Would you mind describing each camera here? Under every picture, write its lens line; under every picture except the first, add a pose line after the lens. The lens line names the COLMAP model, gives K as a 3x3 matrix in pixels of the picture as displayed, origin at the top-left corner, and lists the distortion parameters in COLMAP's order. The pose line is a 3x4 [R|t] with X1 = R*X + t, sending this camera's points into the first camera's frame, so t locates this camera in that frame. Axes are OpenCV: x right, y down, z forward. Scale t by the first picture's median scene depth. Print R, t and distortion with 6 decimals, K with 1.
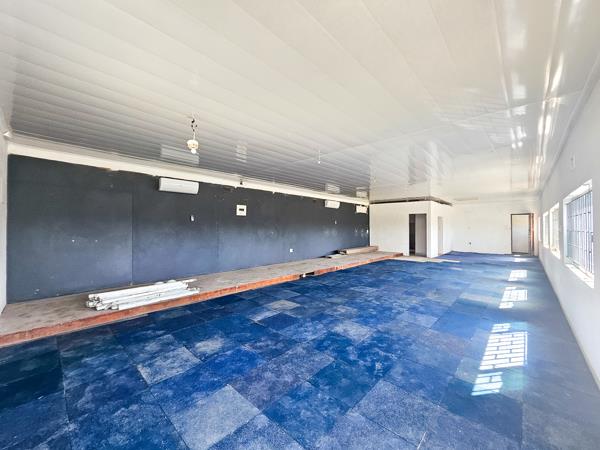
lens RADIAL K [[246.7, 0, 303.4], [0, 246.7, 222.0], [0, 0, 1]] dist [-0.008580, 0.000146]
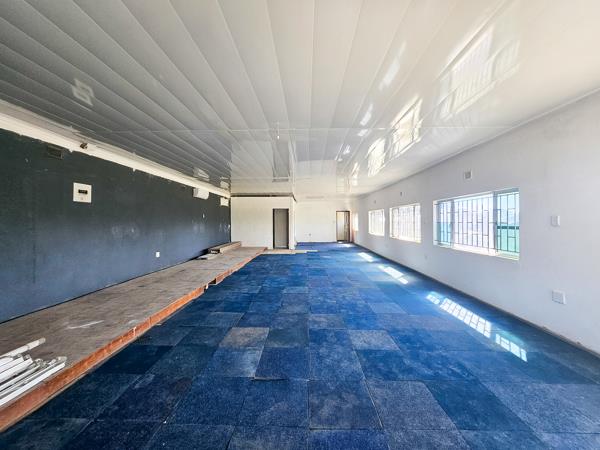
lens RADIAL K [[246.7, 0, 303.4], [0, 246.7, 222.0], [0, 0, 1]] dist [-0.008580, 0.000146]
pose [[0.750897, -0.009456, 0.660351, -0.264258], [-0.003304, 0.999831, 0.018074, 0.008243], [-0.660411, -0.015754, 0.750739, 0.255552]]
